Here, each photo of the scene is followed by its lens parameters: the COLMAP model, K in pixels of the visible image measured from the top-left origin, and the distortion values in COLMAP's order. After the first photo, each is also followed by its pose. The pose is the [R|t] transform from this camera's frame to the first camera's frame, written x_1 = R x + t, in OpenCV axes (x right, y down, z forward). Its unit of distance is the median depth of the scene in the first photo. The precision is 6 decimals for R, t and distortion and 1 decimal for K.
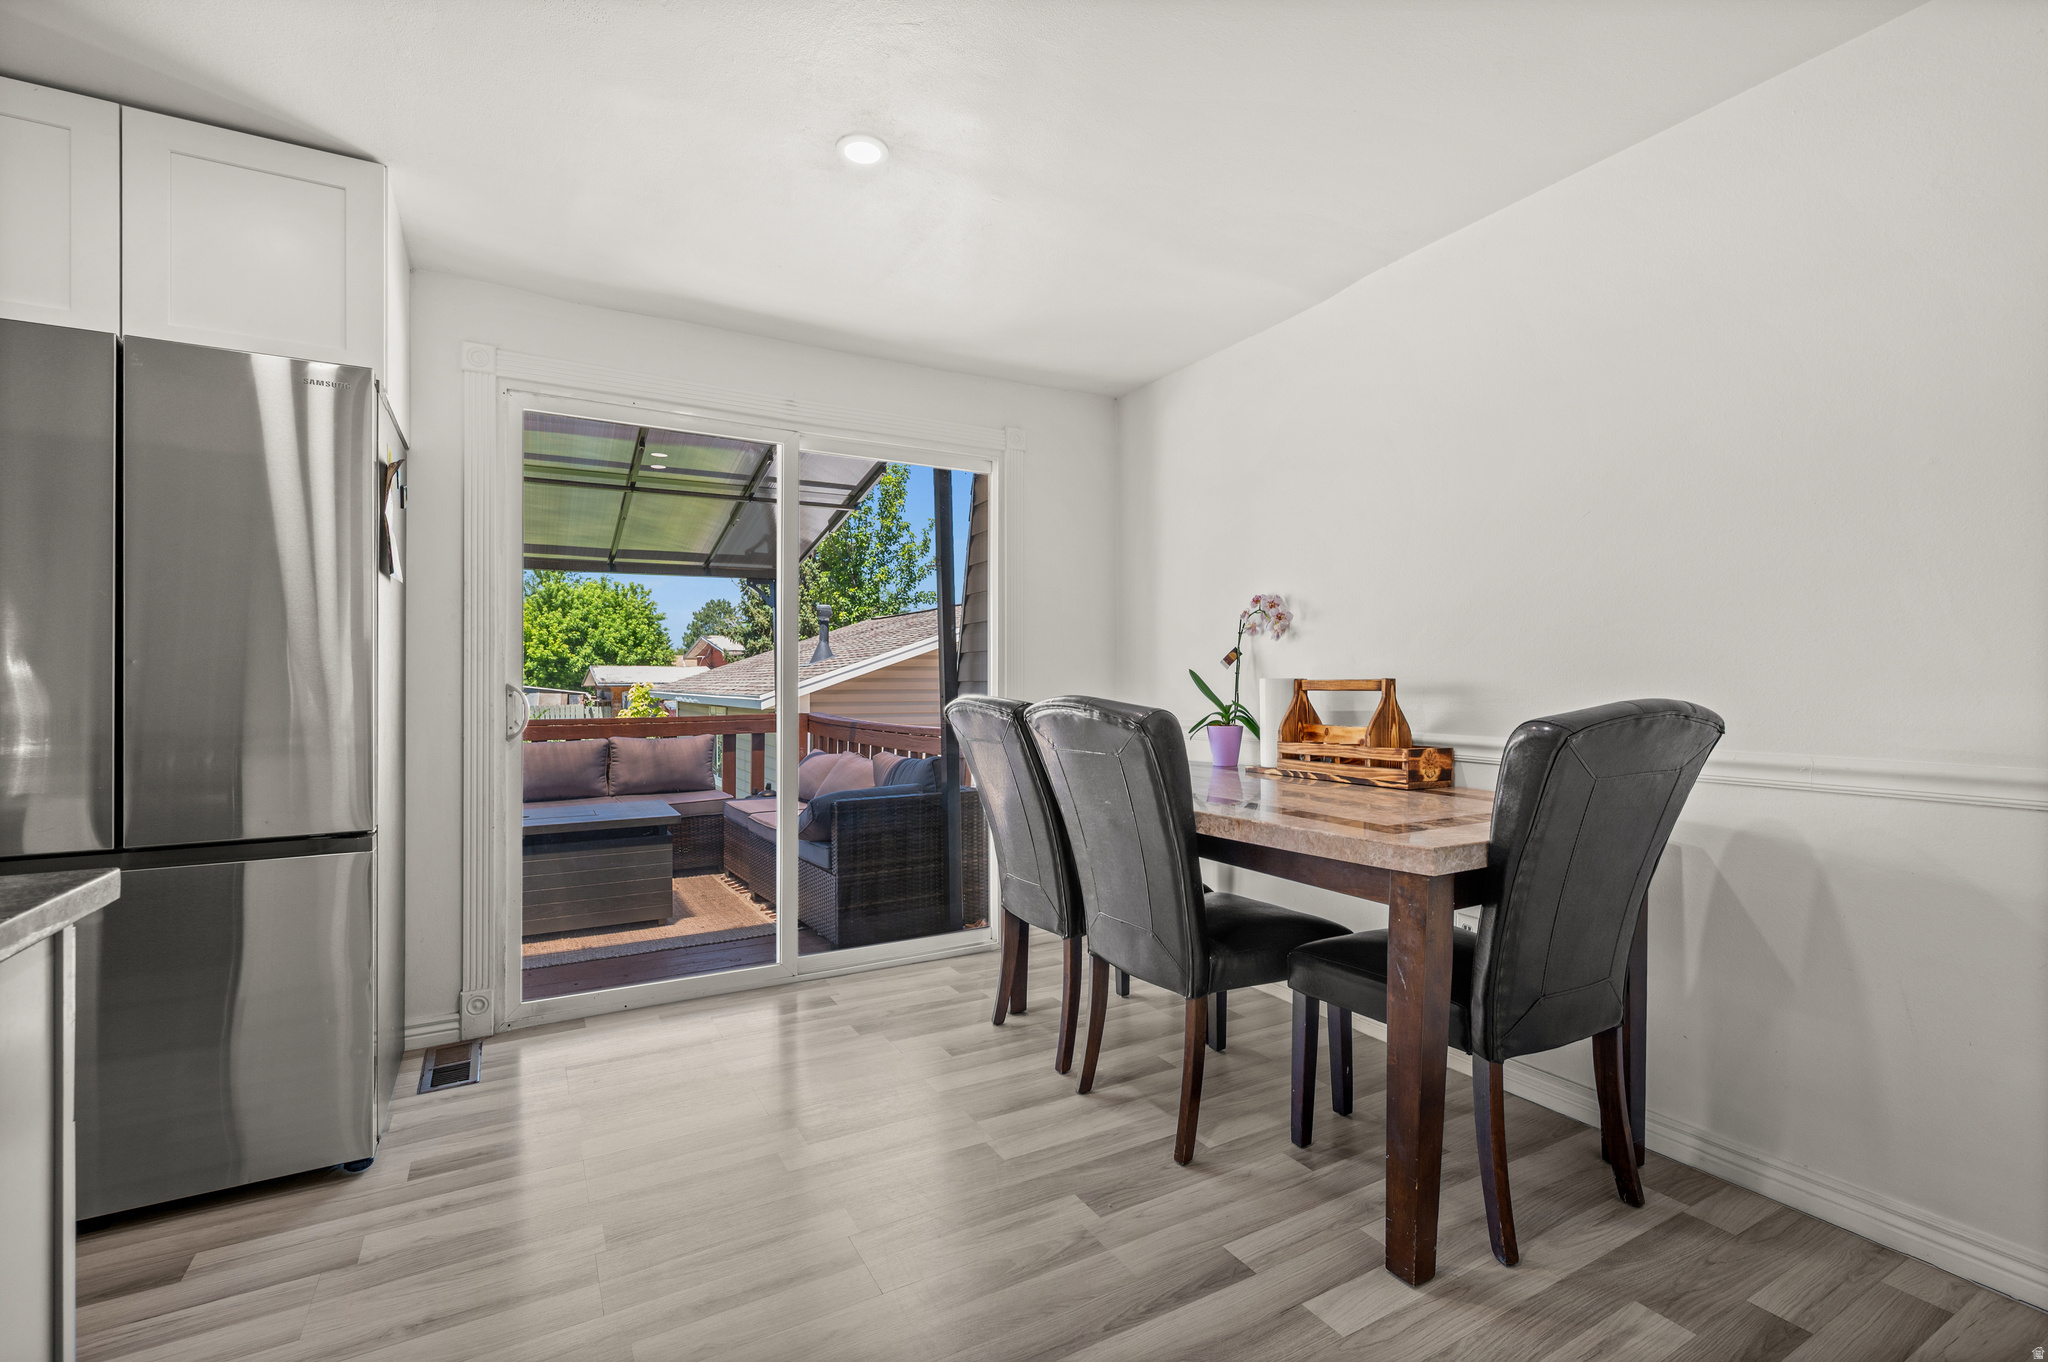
lens RADIAL K [[911.8, 0, 1027.4], [0, 911.8, 680.0], [0, 0, 1]] dist [0.008705, 0.000284]
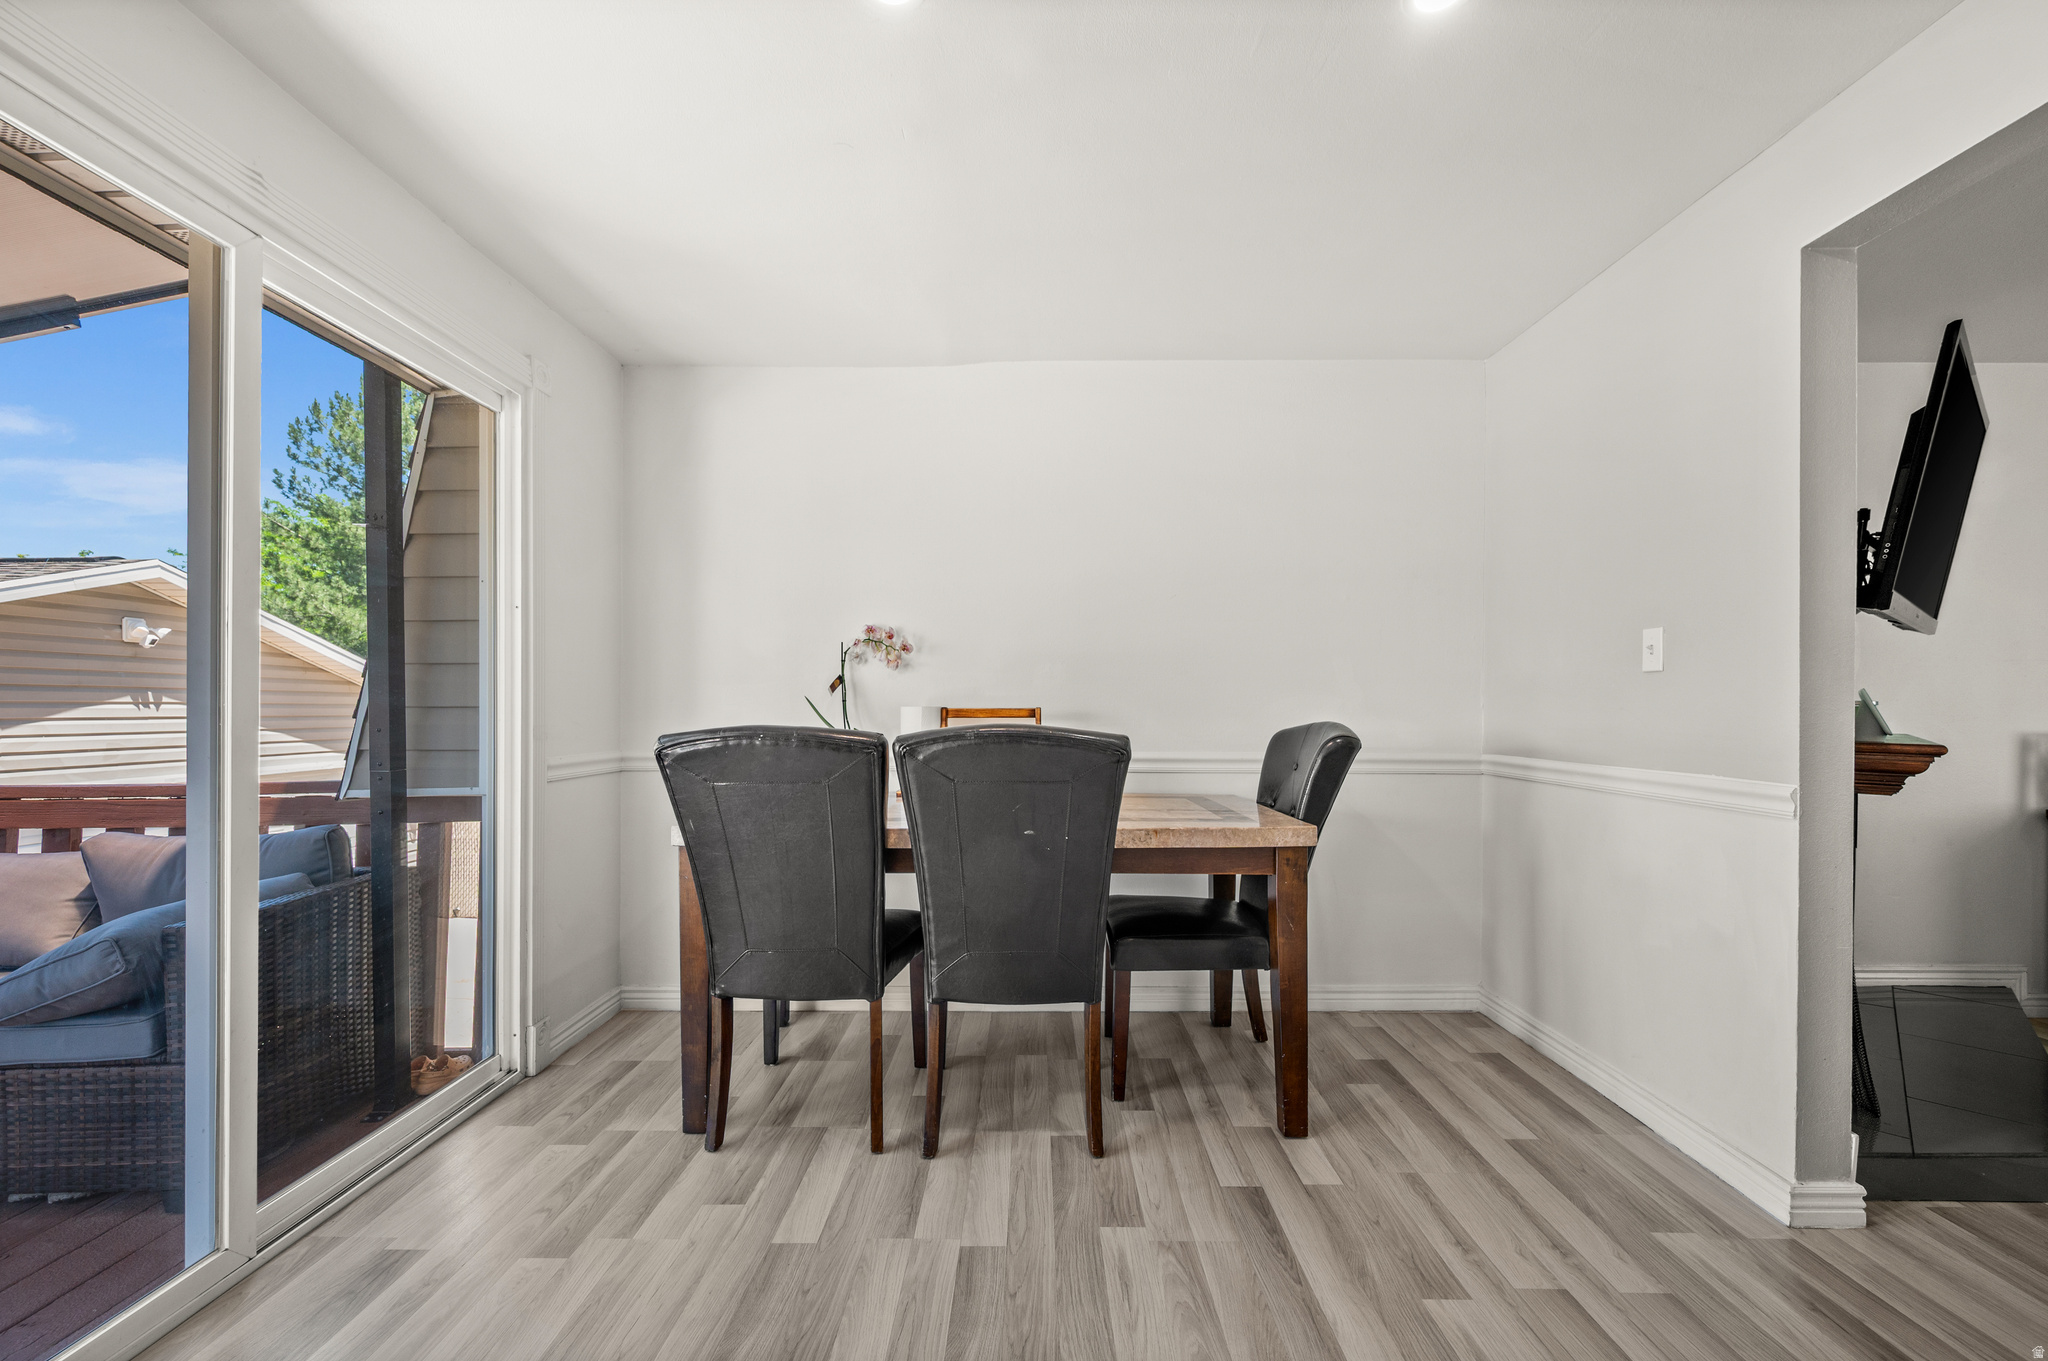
lens RADIAL K [[831.8, 0, 1043.0], [0, 831.8, 689.5], [0, 0, 1]] dist [0.003319, -0.000588]
pose [[0.486472, 0.028056, 0.873245, -0.749144], [-0.011815, 0.999604, -0.025534, 0.001847], [-0.873616, 0.002104, 0.486611, 0.583210]]
